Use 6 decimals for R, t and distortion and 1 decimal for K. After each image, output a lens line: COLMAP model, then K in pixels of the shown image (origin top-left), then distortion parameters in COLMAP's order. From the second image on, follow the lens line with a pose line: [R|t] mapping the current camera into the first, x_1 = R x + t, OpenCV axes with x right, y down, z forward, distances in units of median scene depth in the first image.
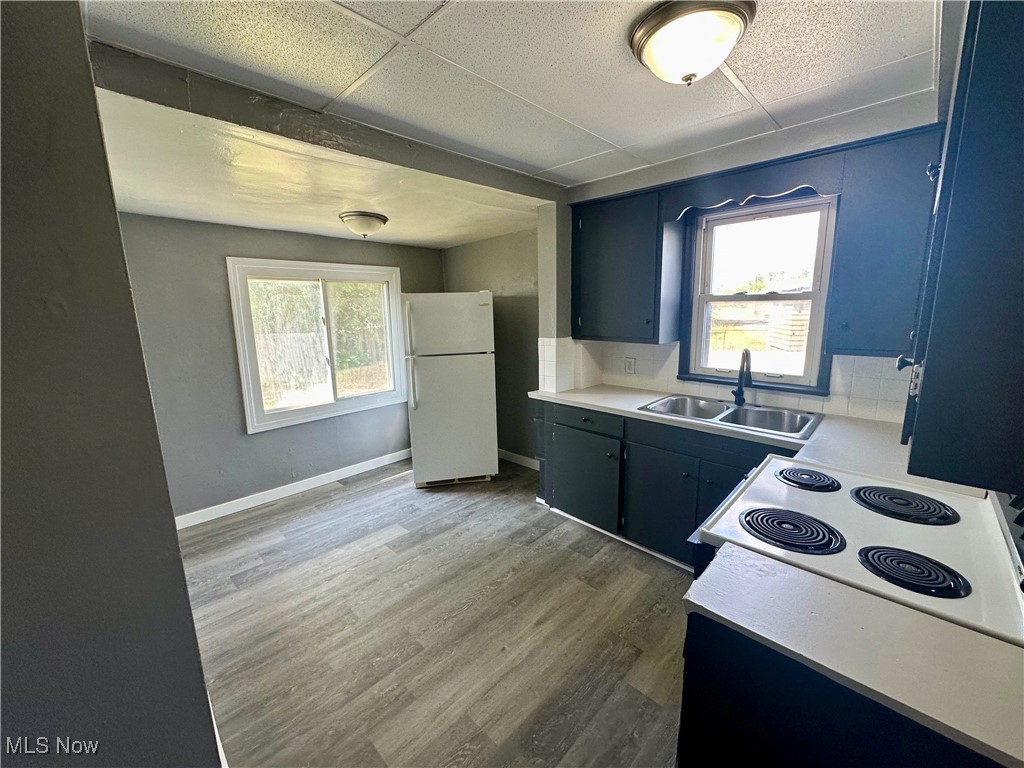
lens RADIAL K [[407.6, 0, 514.5], [0, 407.6, 382.4], [0, 0, 1]] dist [-0.006167, 0.001302]
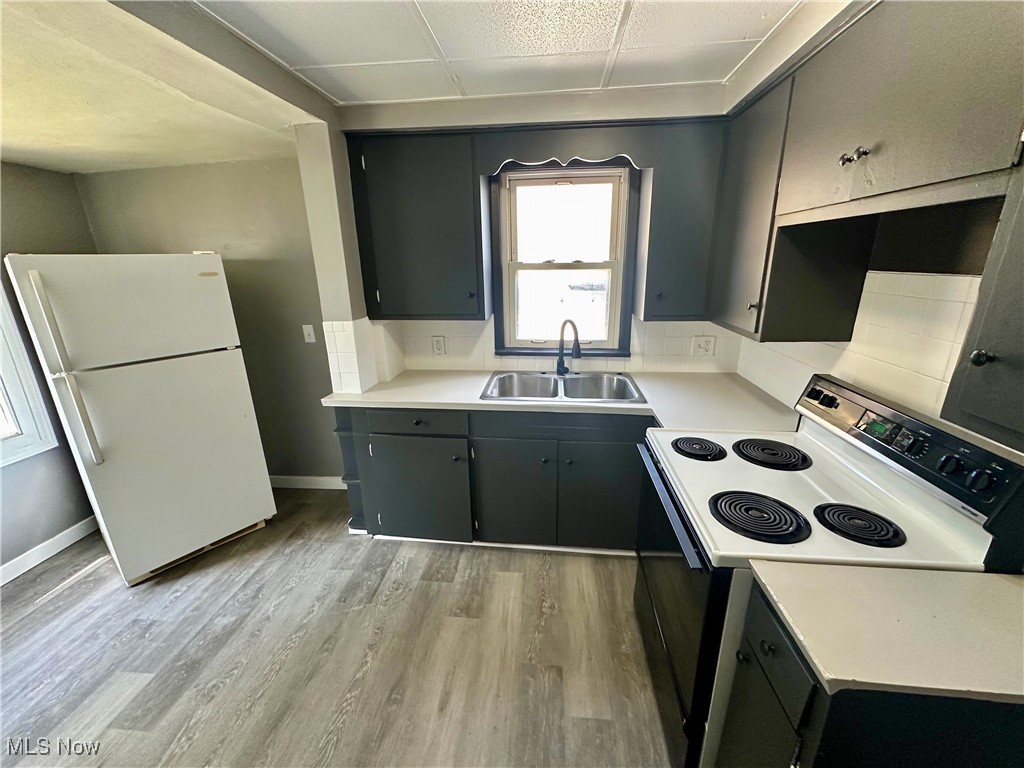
lens RADIAL K [[407.6, 0, 513.6], [0, 407.6, 382.7], [0, 0, 1]] dist [-0.006167, 0.001302]
pose [[0.781065, -0.171289, 0.600498, -0.141685], [0.114419, 0.984619, 0.132033, -0.067184], [-0.613878, -0.034418, 0.788650, 0.254063]]
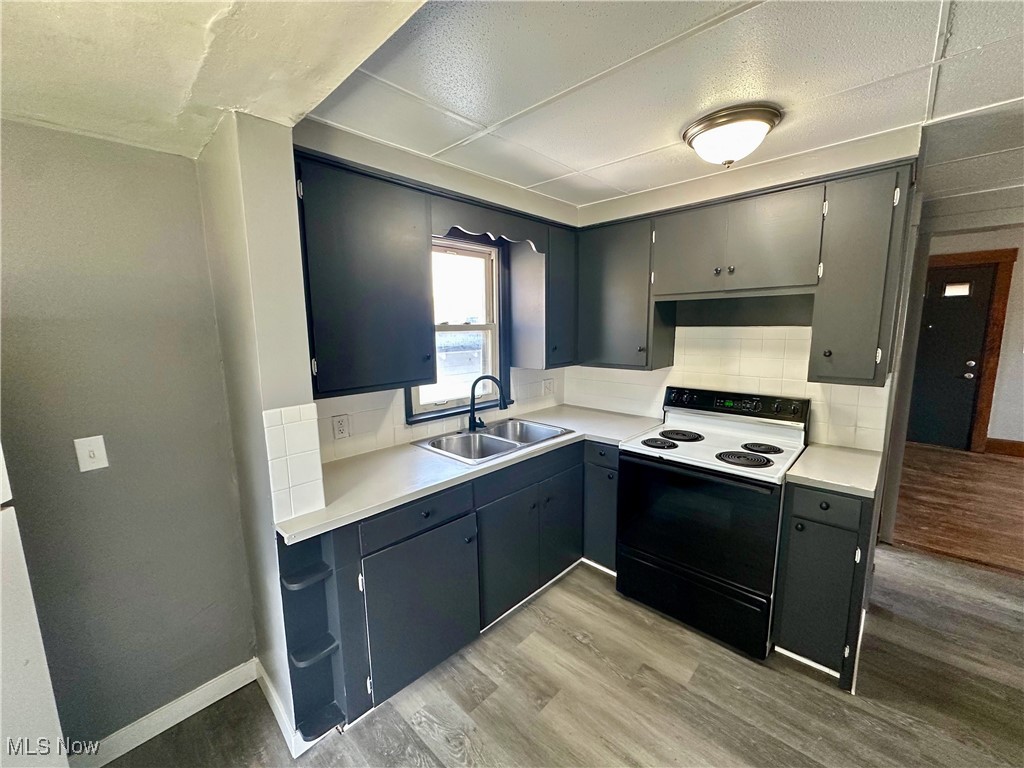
lens RADIAL K [[407.6, 0, 514.8], [0, 407.6, 381.8], [0, 0, 1]] dist [-0.006167, 0.001302]
pose [[-0.013751, -0.119248, 0.992769, -0.427682], [0.196367, 0.973207, 0.119618, -0.155977], [-0.980434, 0.196592, 0.010034, 0.803644]]
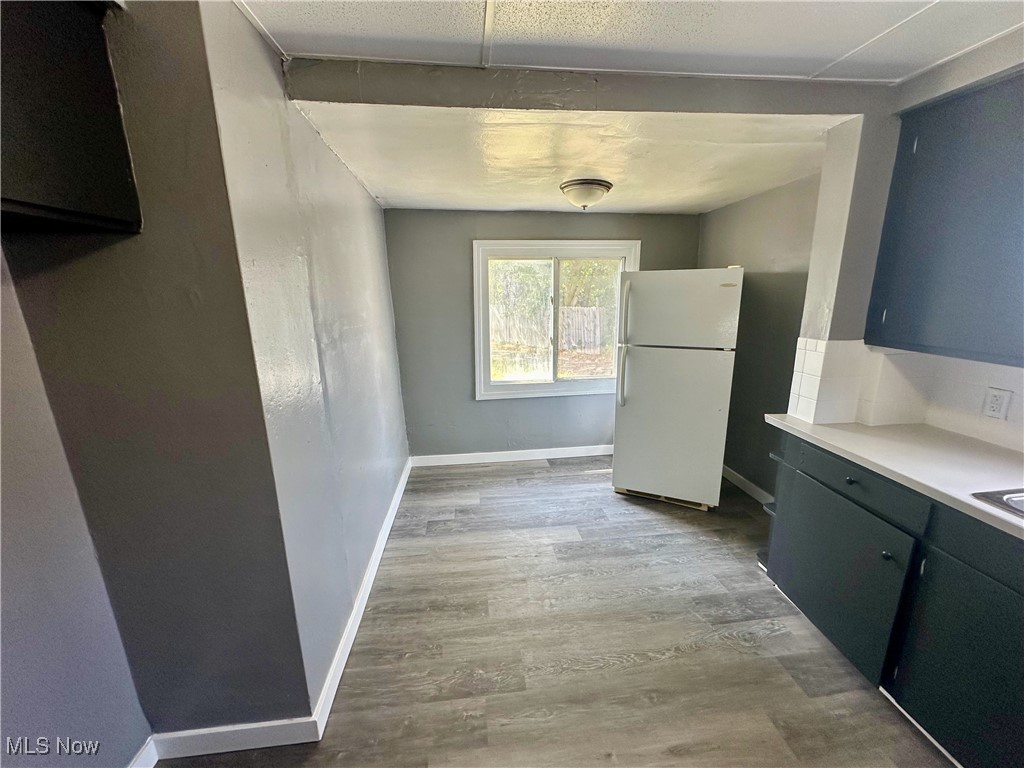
lens RADIAL K [[407.6, 0, 514.9], [0, 407.6, 382.4], [0, 0, 1]] dist [-0.006167, 0.001302]
pose [[0.774959, 0.153585, -0.613067, 0.132237], [-0.117699, 0.988126, 0.098764, -0.052747], [0.620956, -0.004381, 0.783833, 0.214608]]
